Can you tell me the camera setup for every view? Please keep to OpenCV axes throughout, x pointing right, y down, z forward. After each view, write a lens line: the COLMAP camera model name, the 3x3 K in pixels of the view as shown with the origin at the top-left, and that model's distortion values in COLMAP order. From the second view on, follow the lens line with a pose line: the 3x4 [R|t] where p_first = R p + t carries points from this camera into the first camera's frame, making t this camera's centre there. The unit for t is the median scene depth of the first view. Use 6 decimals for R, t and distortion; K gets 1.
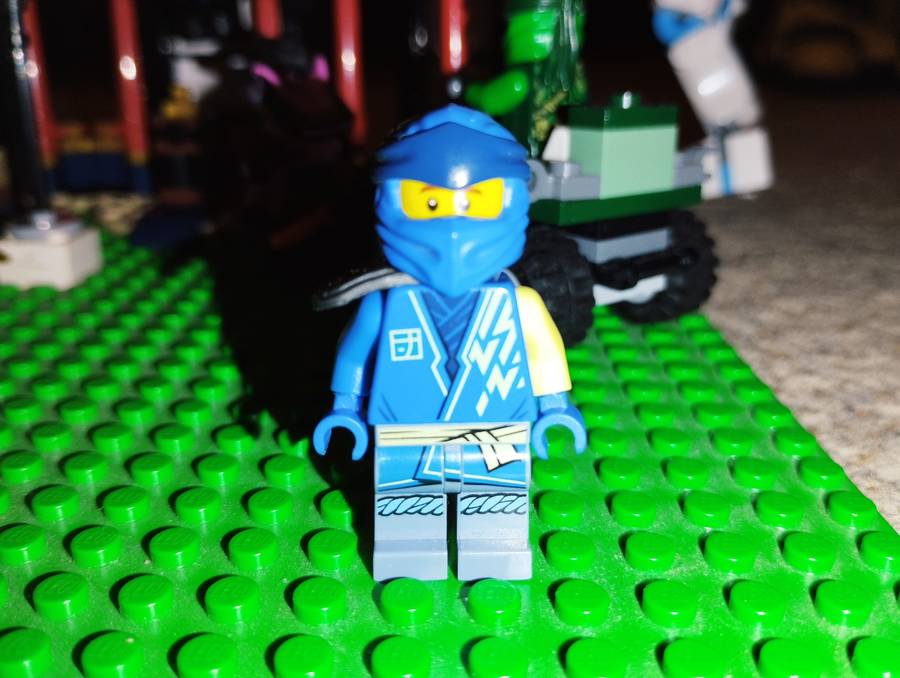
lens RADIAL K [[817.5, 0, 450.0], [0, 817.5, 339.0], [0, 0, 1]] dist [0.009290, -0.082286]
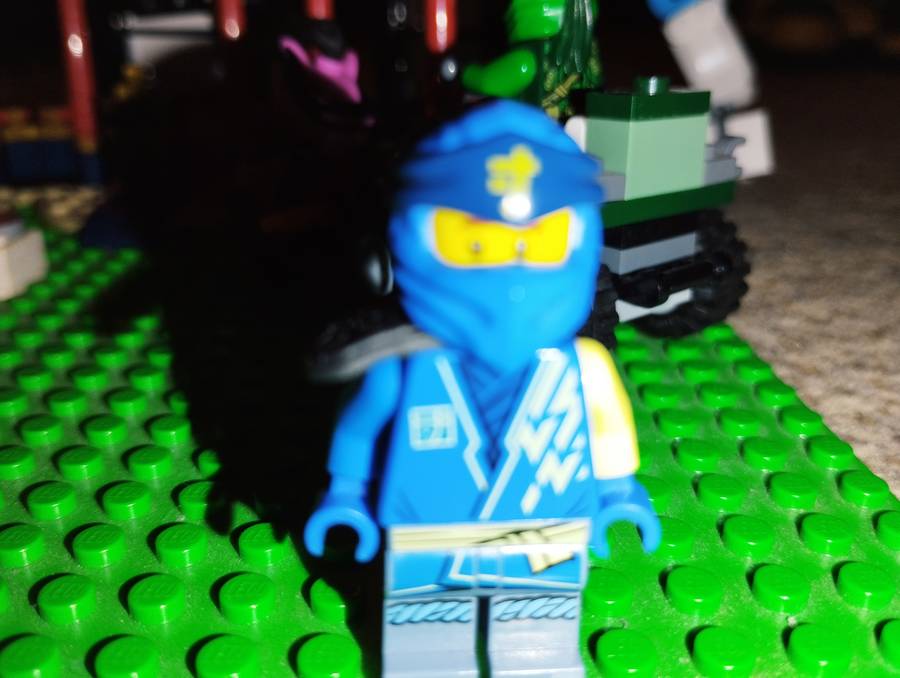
lens RADIAL K [[817.5, 0, 450.0], [0, 817.5, 339.0], [0, 0, 1]] dist [0.009290, -0.082286]
pose [[0.999171, -0.012804, 0.038657, -0.048697], [0.011746, 0.999554, 0.027467, -0.069727], [-0.038991, -0.026991, 0.998875, 0.195909]]
